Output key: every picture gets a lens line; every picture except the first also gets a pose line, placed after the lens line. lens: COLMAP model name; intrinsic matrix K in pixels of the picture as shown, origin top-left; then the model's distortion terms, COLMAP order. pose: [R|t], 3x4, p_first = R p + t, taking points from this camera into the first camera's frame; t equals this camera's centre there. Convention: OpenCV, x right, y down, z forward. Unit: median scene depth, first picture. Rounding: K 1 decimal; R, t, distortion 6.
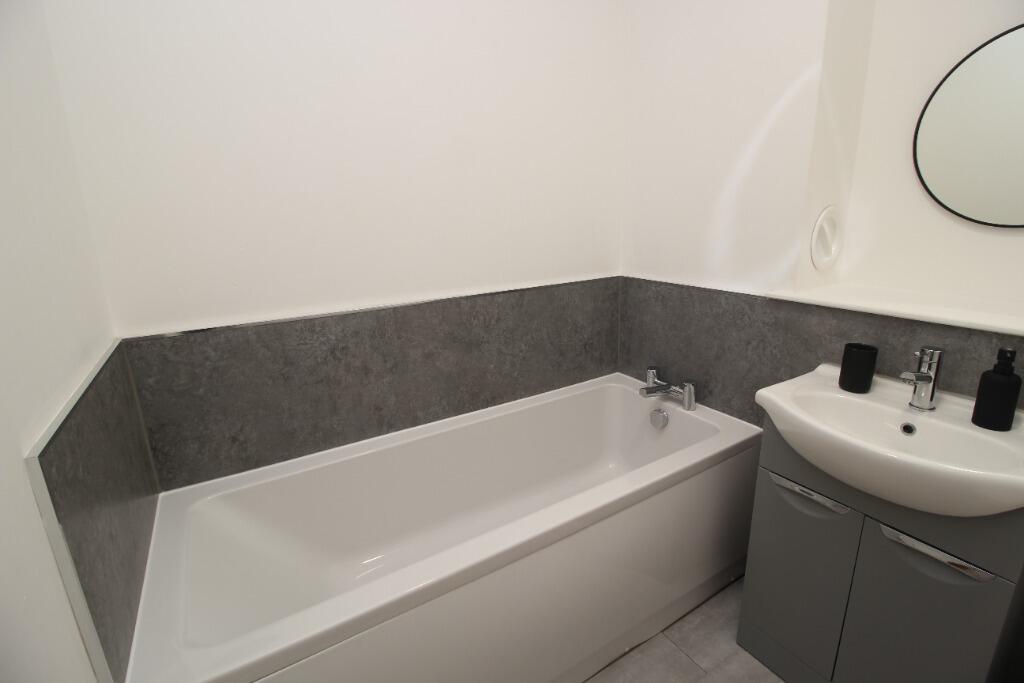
lens RADIAL K [[475.8, 0, 512.8], [0, 475.8, 337.2], [0, 0, 1]] dist [-0.008128, -0.005926]
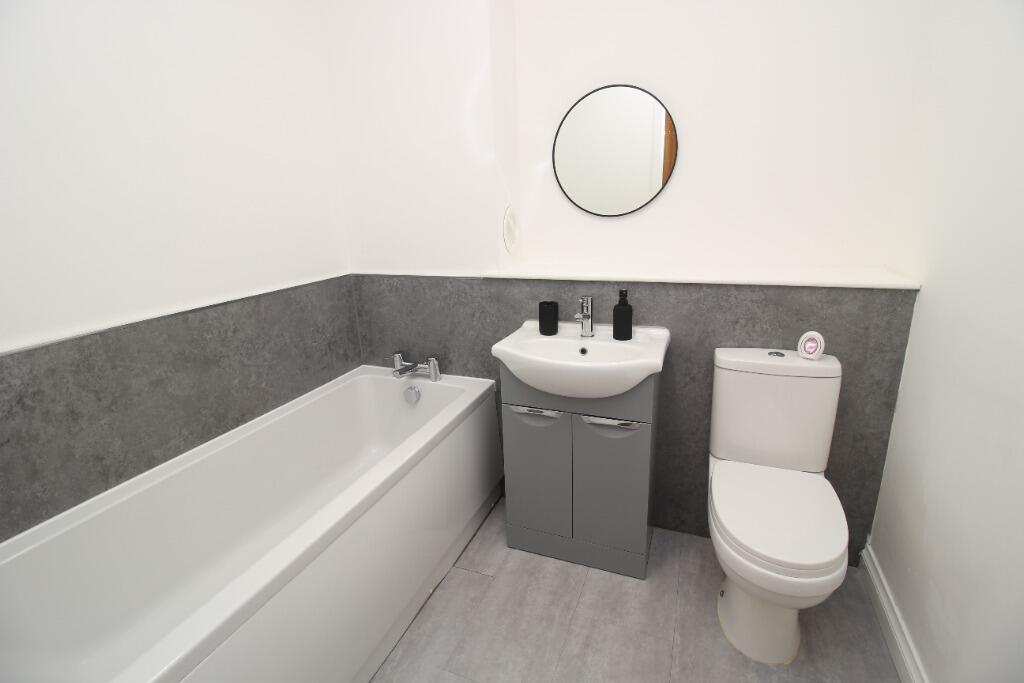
lens RADIAL K [[475.8, 0, 513.9], [0, 475.8, 340.5], [0, 0, 1]] dist [-0.008128, -0.005926]
pose [[0.803747, -0.167528, 0.570898, -0.142423], [0.167266, 0.984465, 0.053400, 0.027463], [-0.570975, 0.052571, 0.819283, -0.087583]]
